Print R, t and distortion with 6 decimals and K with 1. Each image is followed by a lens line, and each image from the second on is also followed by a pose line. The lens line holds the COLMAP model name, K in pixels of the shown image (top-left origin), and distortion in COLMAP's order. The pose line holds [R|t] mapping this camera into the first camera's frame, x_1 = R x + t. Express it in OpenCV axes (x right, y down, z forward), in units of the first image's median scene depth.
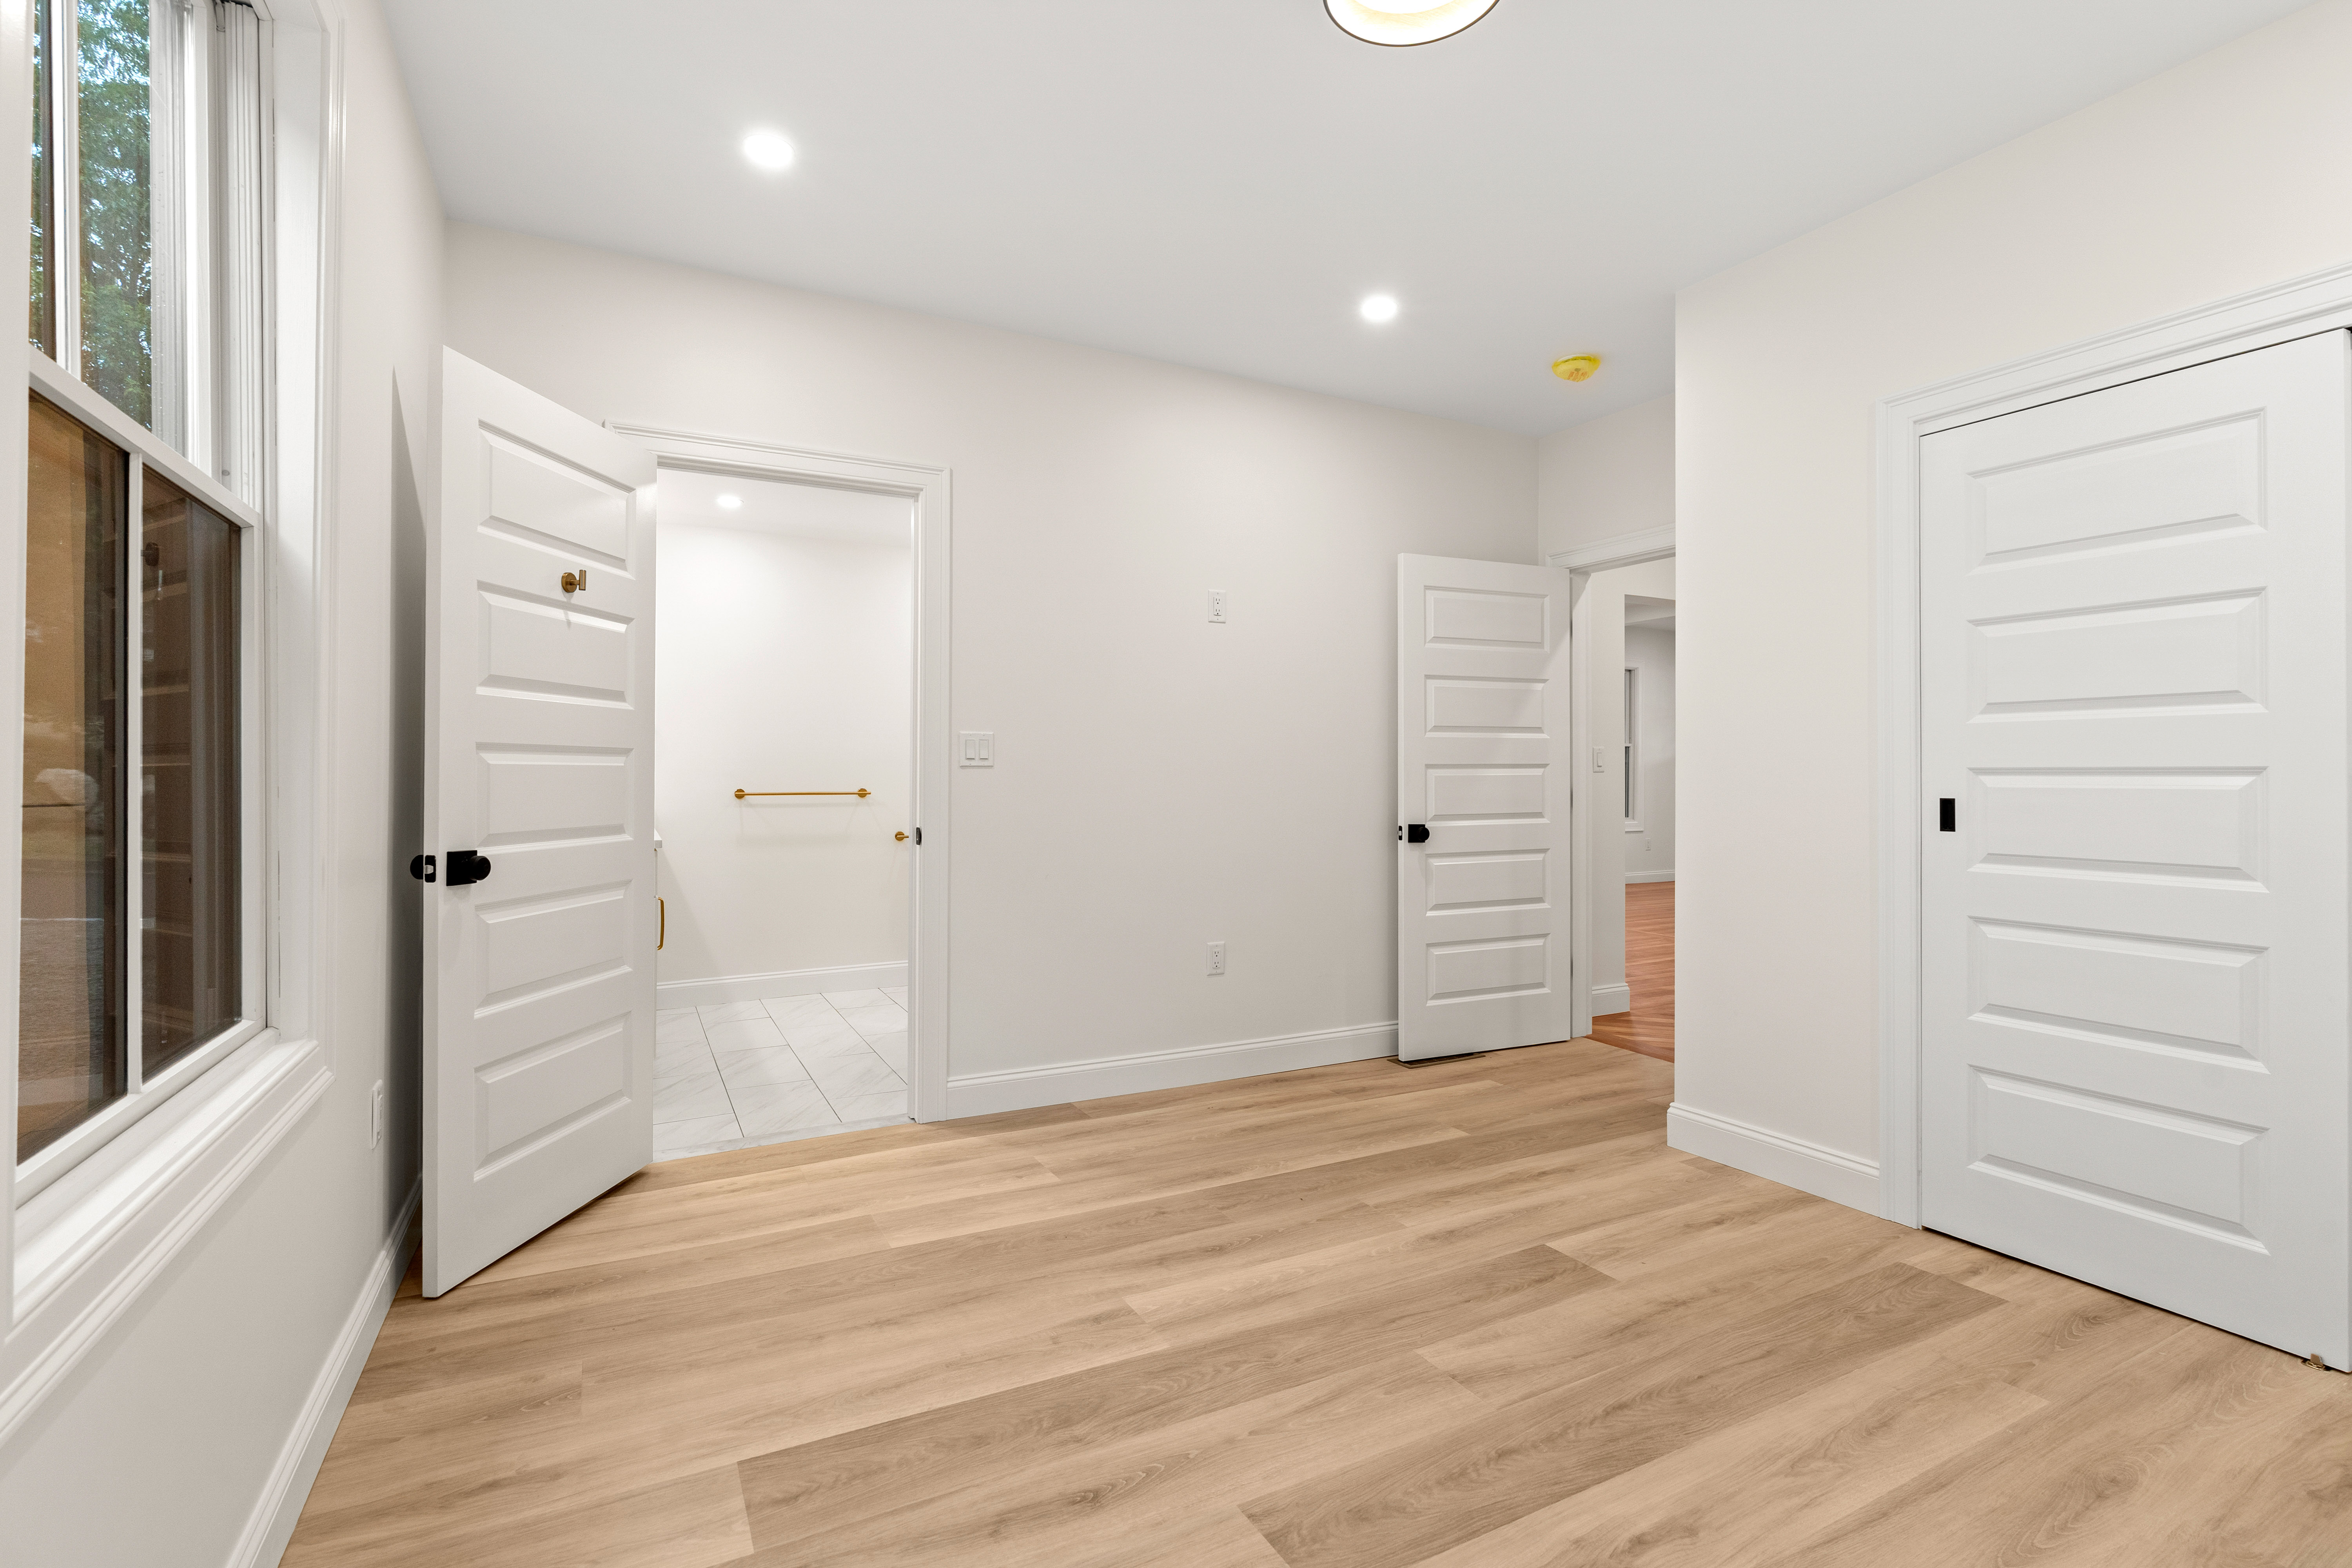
lens RADIAL K [[1069.7, 0, 1182.7], [0, 1069.7, 779.9], [0, 0, 1]] dist [-0.005441, -0.000400]
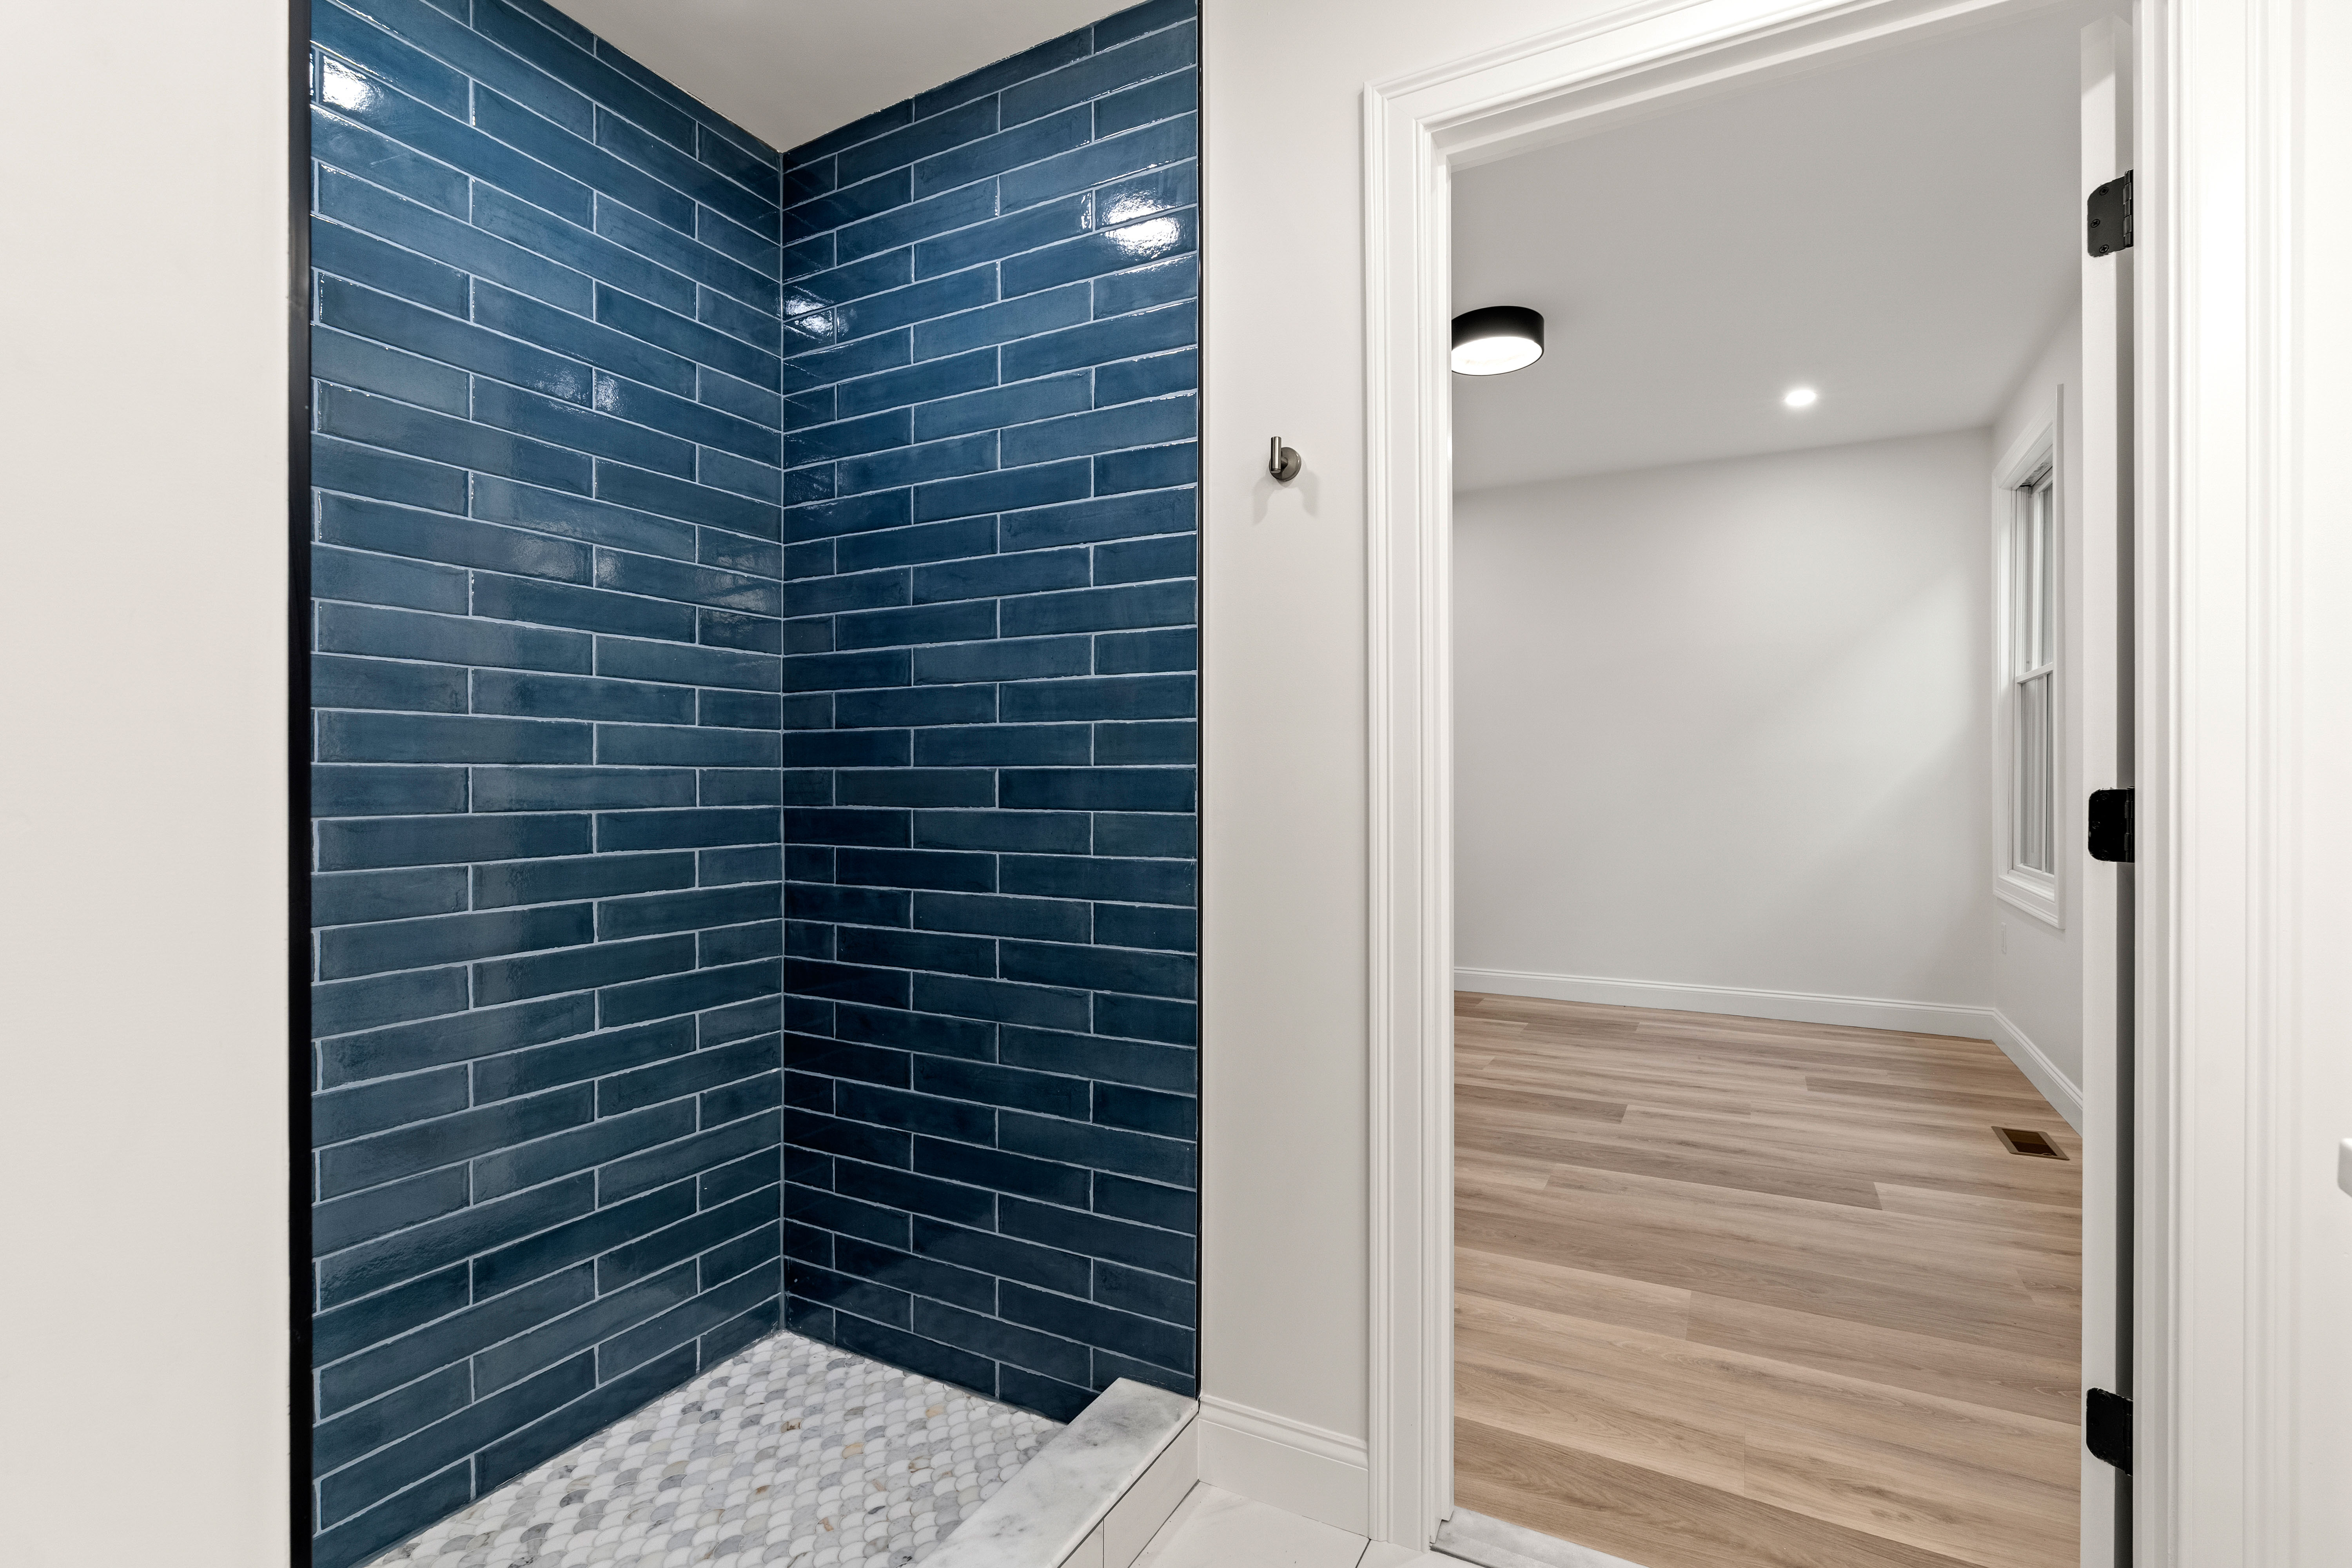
lens RADIAL K [[1074.3, 0, 1183.7], [0, 1074.3, 784.9], [0, 0, 1]] dist [-0.013186, 0.005730]
pose [[-0.554186, -0.003869, 0.832384, -0.985492], [0.002392, 0.999978, 0.006240, 0.001607], [-0.832389, 0.005449, -0.554164, 2.326037]]
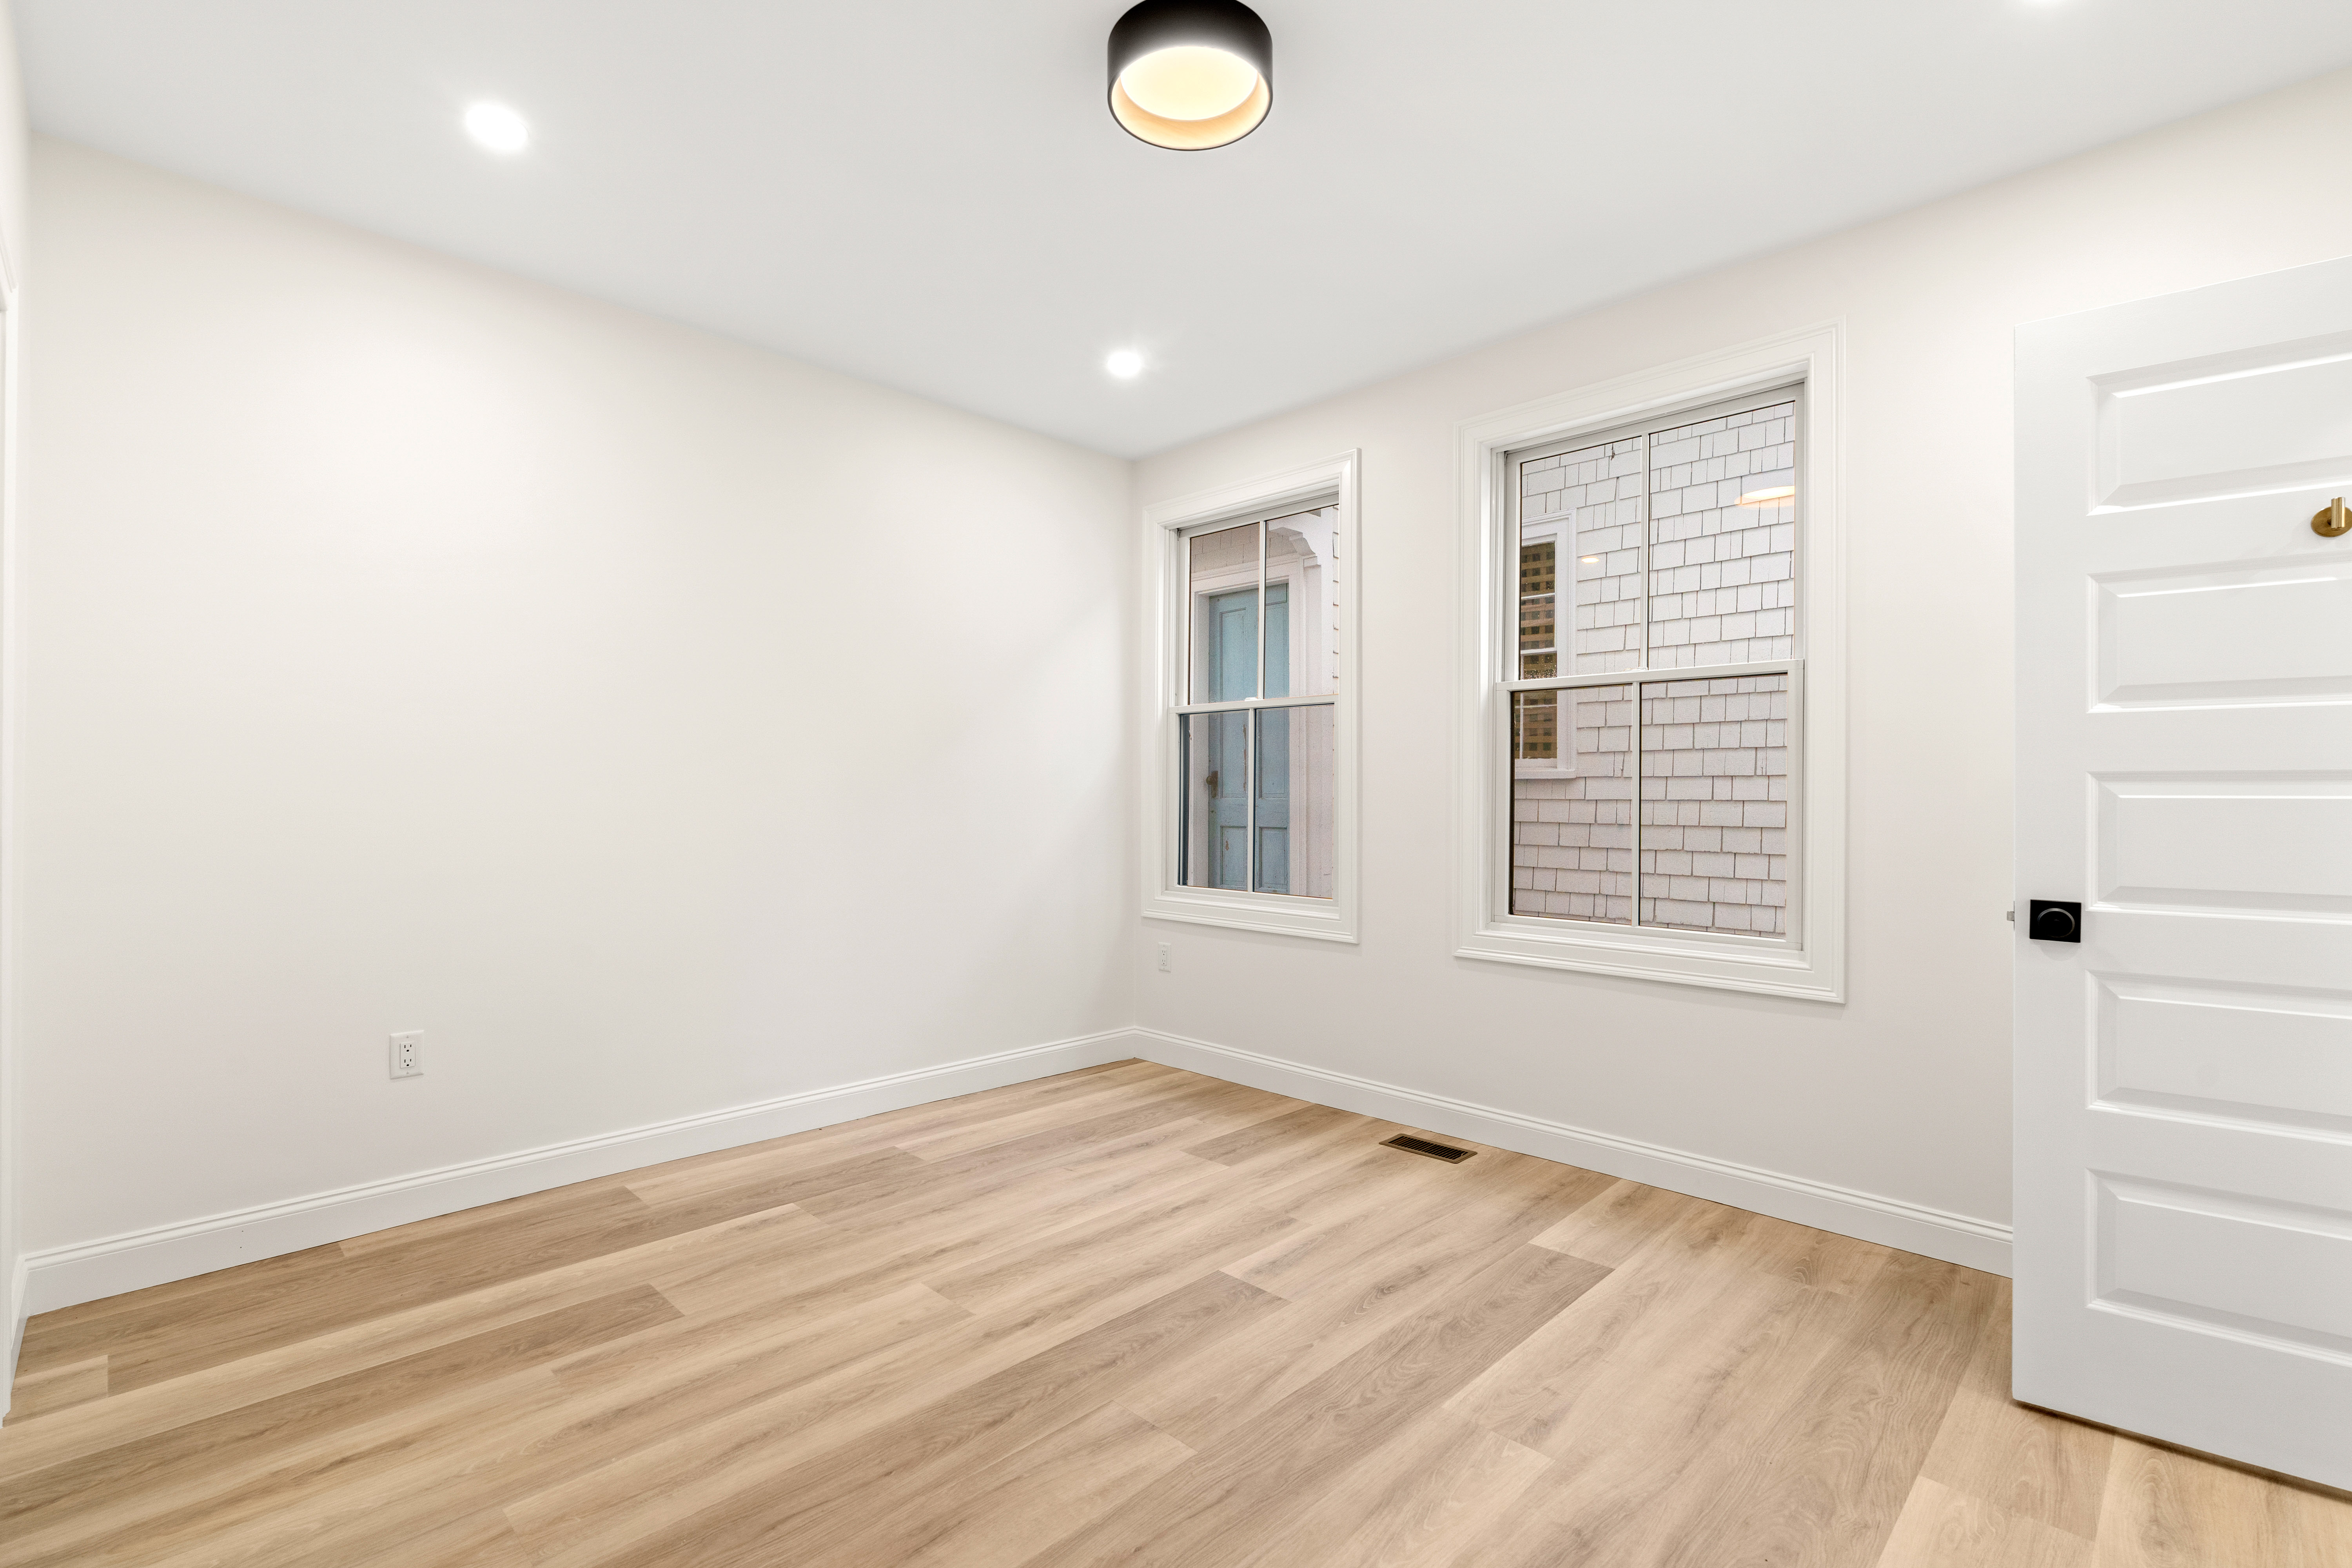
lens RADIAL K [[1074.3, 0, 1183.7], [0, 1074.3, 784.9], [0, 0, 1]] dist [-0.013186, 0.005730]
pose [[-0.955857, -0.008751, -0.293701, 0.513030], [-0.007901, 0.999960, -0.004080, -0.020253], [0.293725, -0.001579, -0.955889, 1.920711]]
